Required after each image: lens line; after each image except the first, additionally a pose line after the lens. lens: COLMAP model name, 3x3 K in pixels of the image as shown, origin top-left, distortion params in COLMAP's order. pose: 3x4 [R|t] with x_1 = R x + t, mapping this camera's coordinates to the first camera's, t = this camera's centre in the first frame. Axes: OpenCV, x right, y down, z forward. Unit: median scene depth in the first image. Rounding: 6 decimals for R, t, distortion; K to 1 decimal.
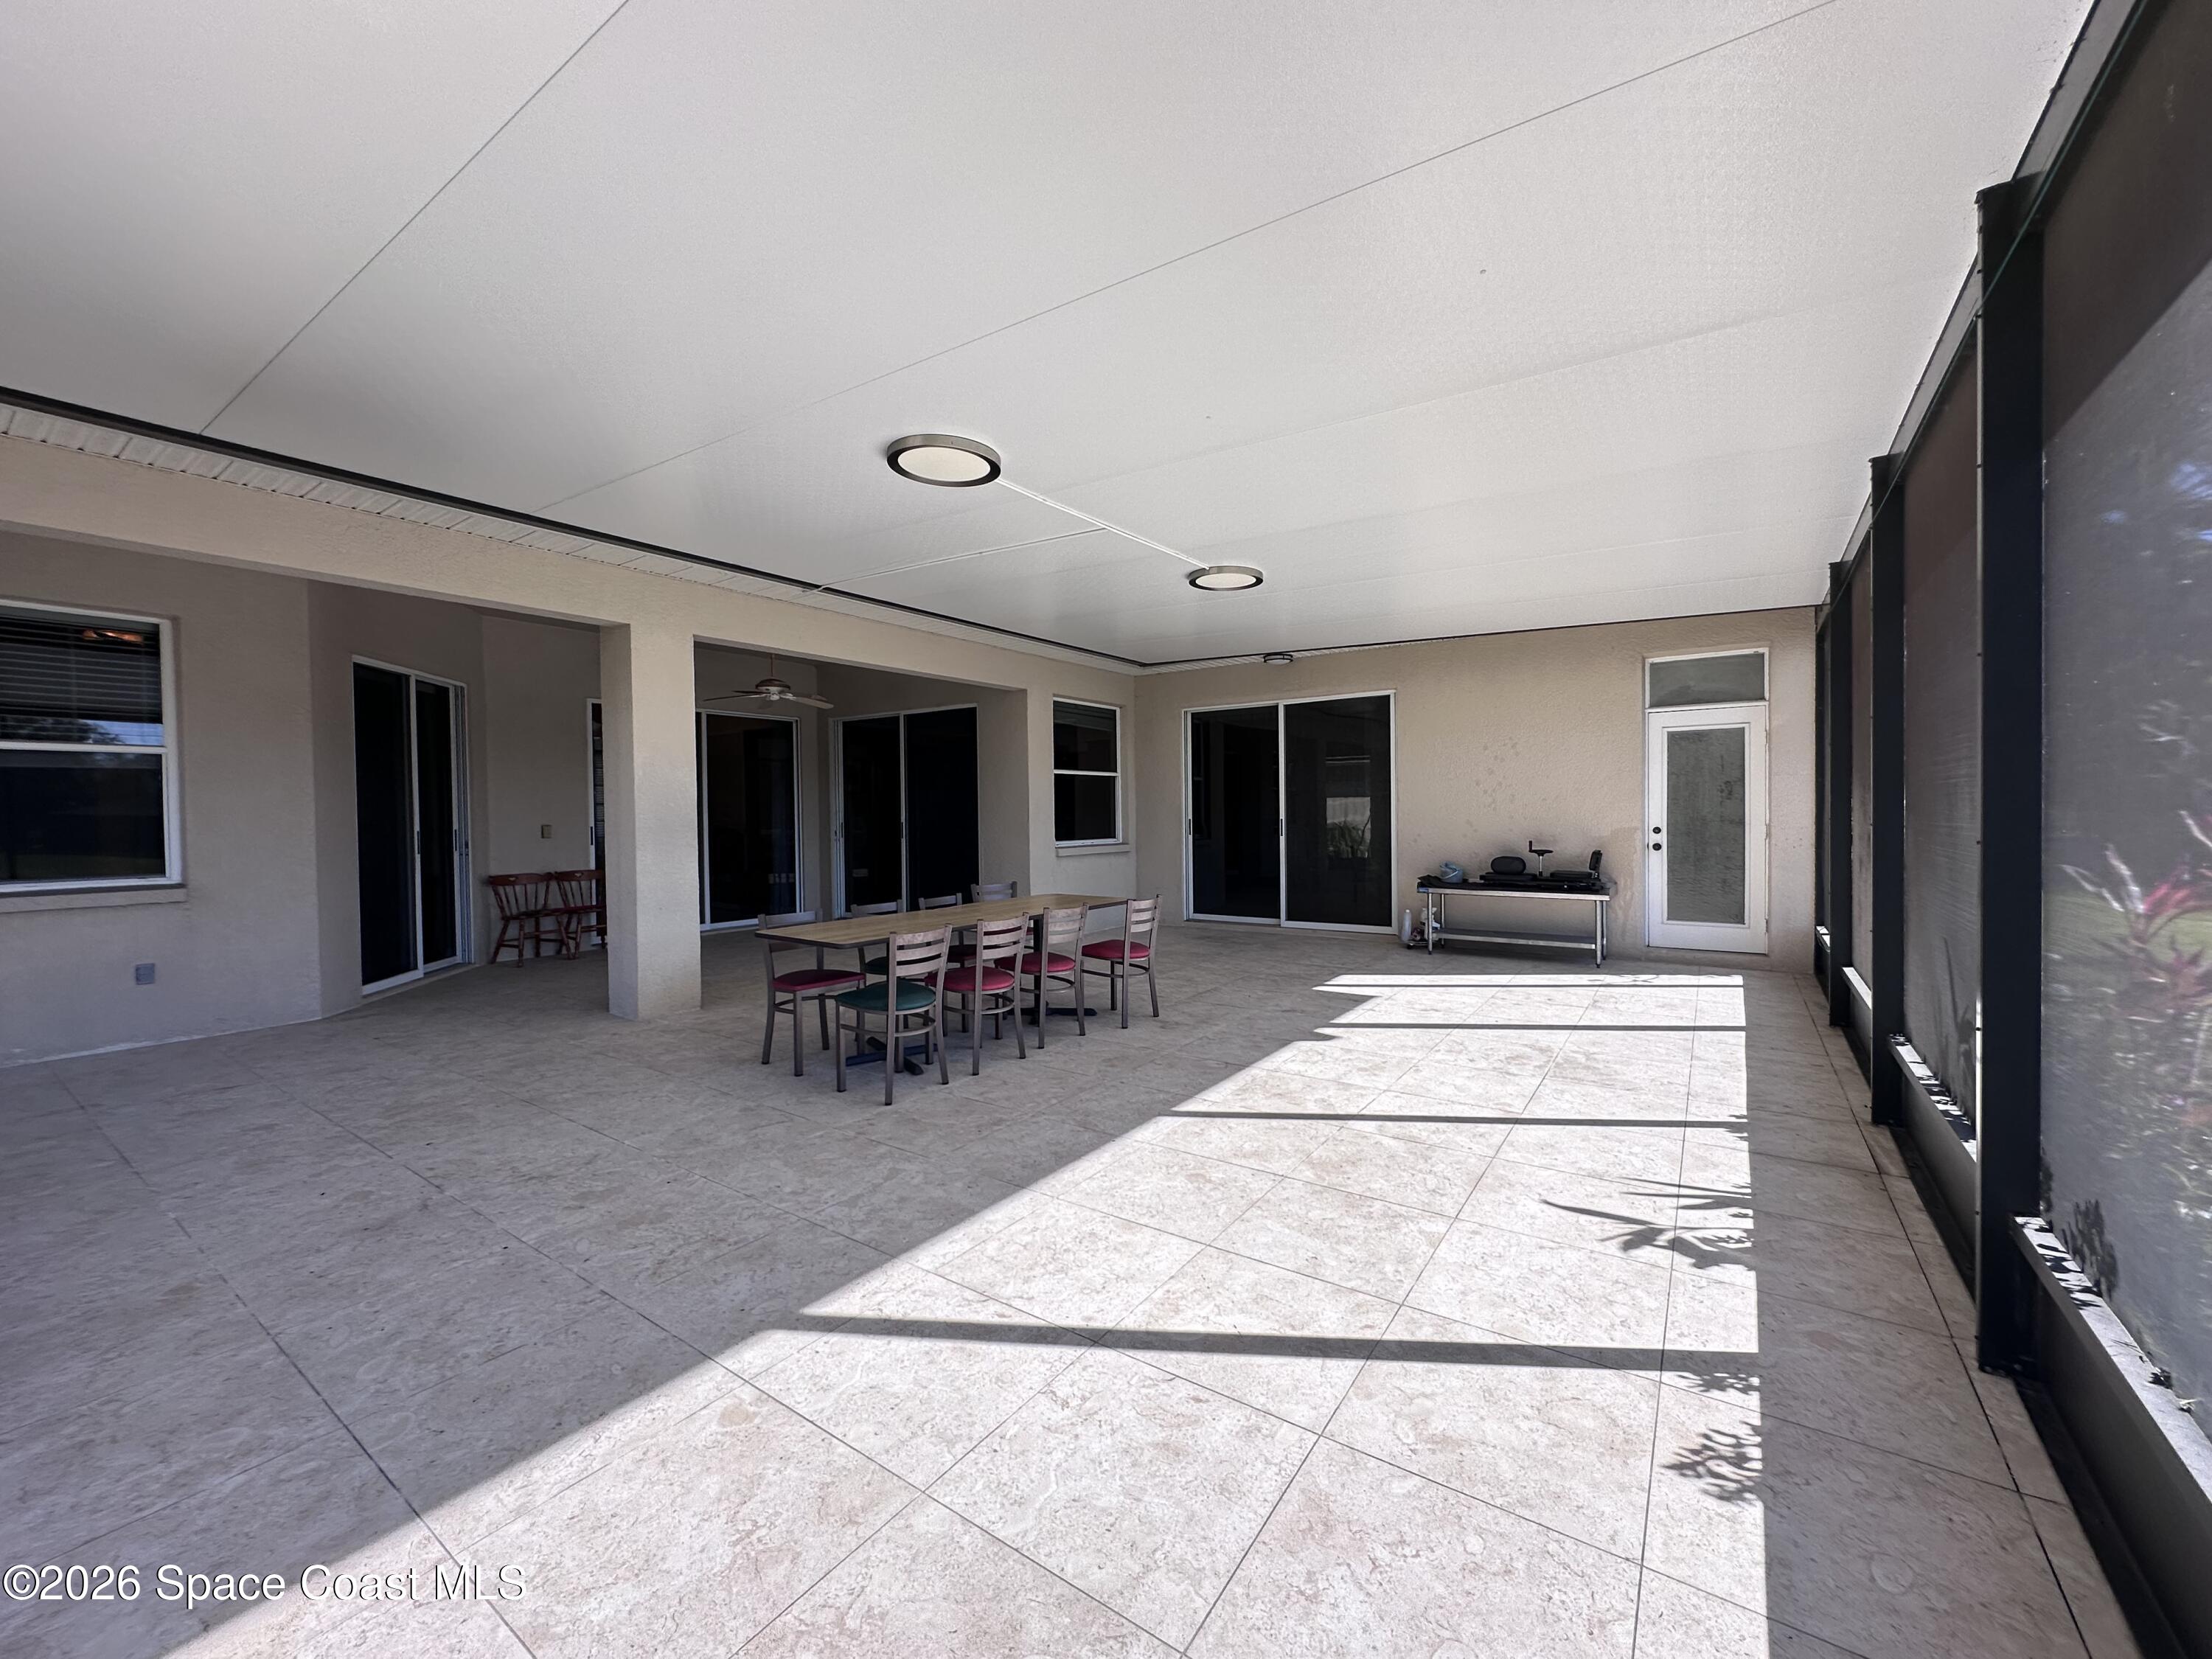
lens RADIAL K [[882.0, 0, 1105.9], [0, 882.0, 830.0], [0, 0, 1]] dist [-0.003687, 0.000761]
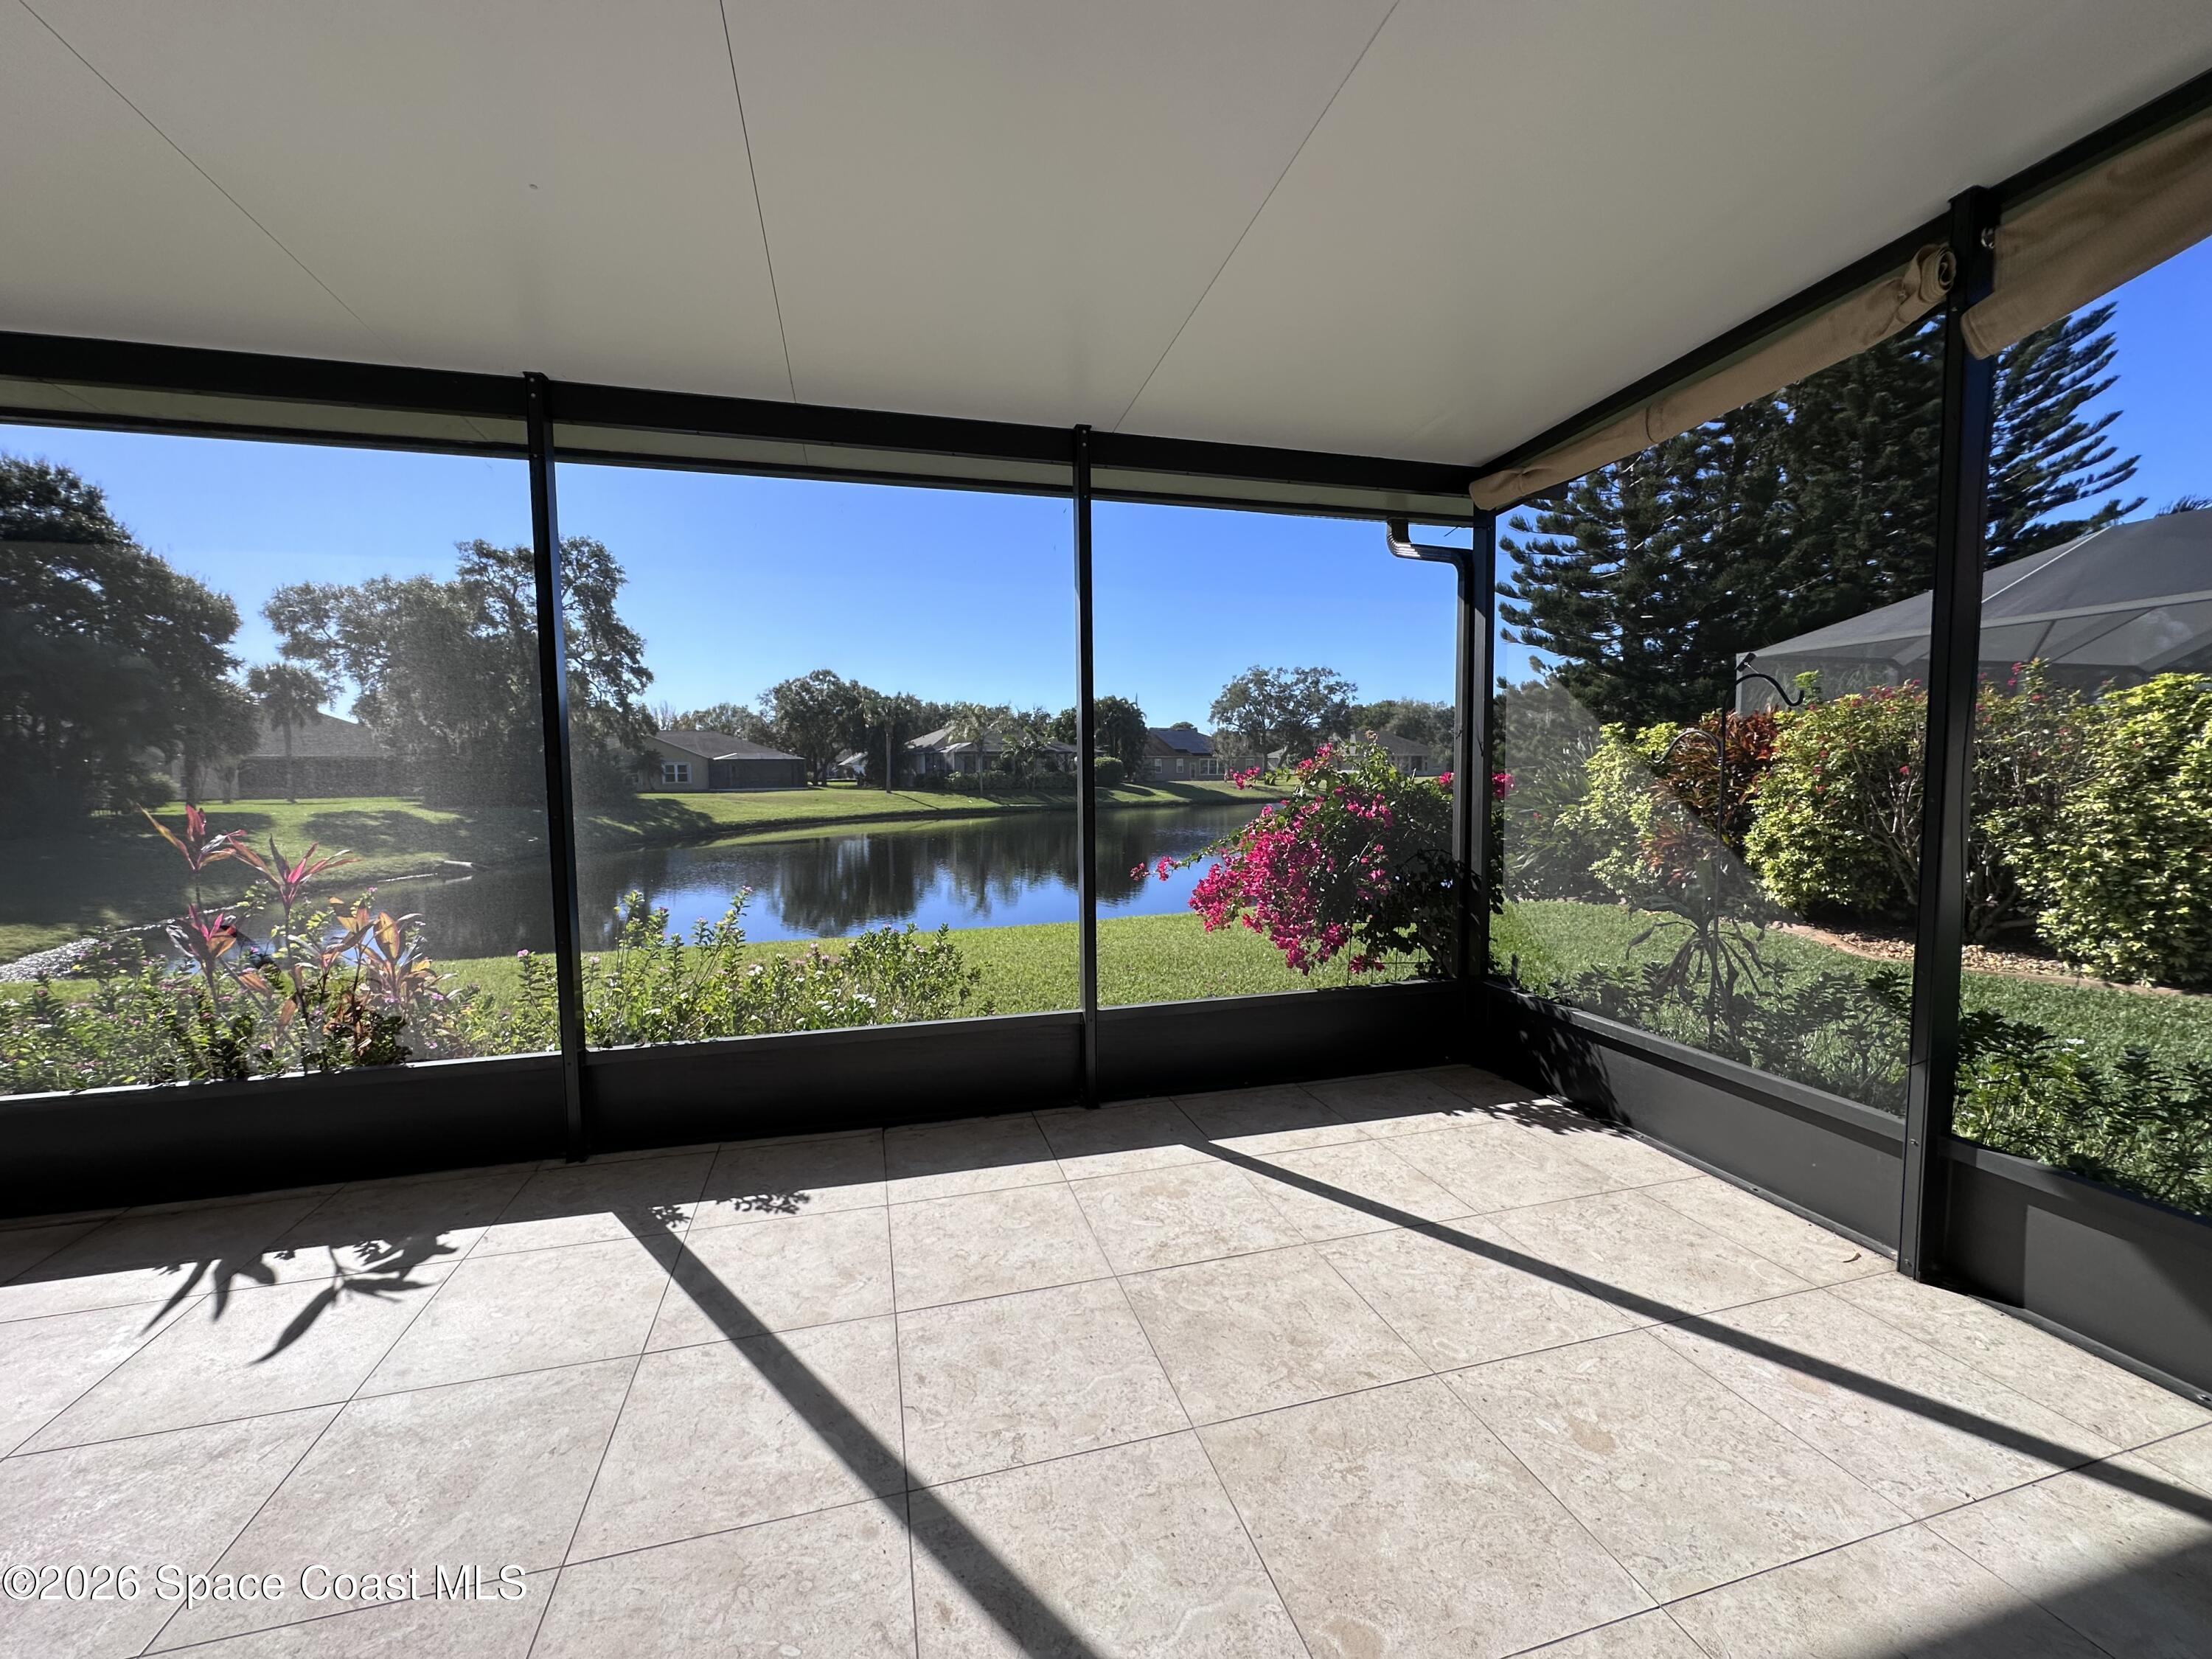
lens RADIAL K [[882.0, 0, 1107.5], [0, 882.0, 829.6], [0, 0, 1]] dist [-0.003687, 0.000761]
pose [[-0.770176, -0.022987, 0.637417, -0.386116], [0.033050, 0.996570, 0.075873, -0.027961], [-0.636975, 0.079502, -0.766774, 0.891677]]
